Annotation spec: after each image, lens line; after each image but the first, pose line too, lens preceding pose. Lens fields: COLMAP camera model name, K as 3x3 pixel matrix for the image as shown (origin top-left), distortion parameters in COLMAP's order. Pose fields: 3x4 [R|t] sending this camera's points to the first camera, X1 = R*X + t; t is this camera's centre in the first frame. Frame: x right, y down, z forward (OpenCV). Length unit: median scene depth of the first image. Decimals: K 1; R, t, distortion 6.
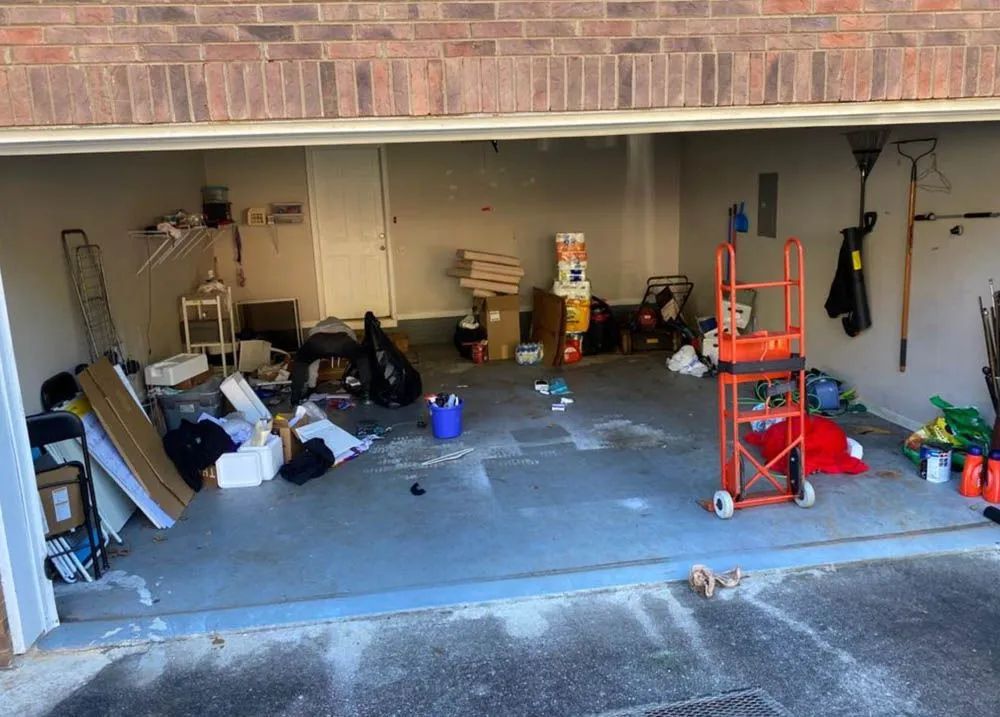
lens RADIAL K [[799.0, 0, 500.7], [0, 799.0, 355.7], [0, 0, 1]] dist [-0.014668, 0.001255]
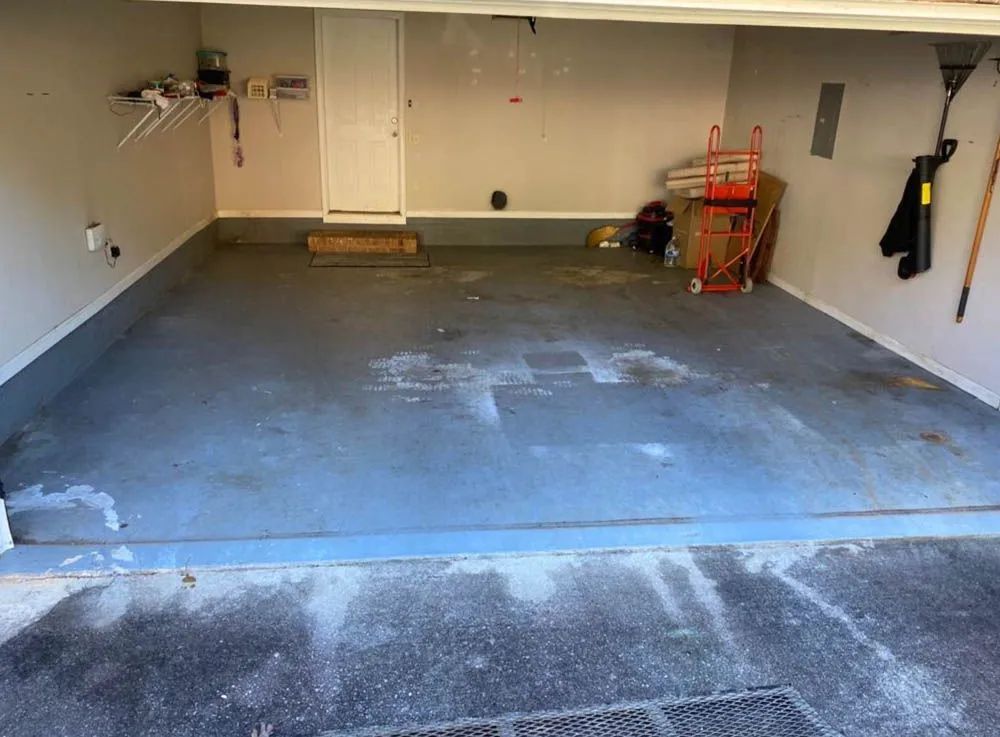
lens RADIAL K [[791.6, 0, 506.8], [0, 791.6, 367.5], [0, 0, 1]] dist [0.011431, -0.019624]
pose [[0.997234, 0.073553, 0.010683, -0.020559], [-0.074324, 0.986362, 0.146854, -0.031877], [0.000264, -0.147242, 0.989100, 0.129098]]
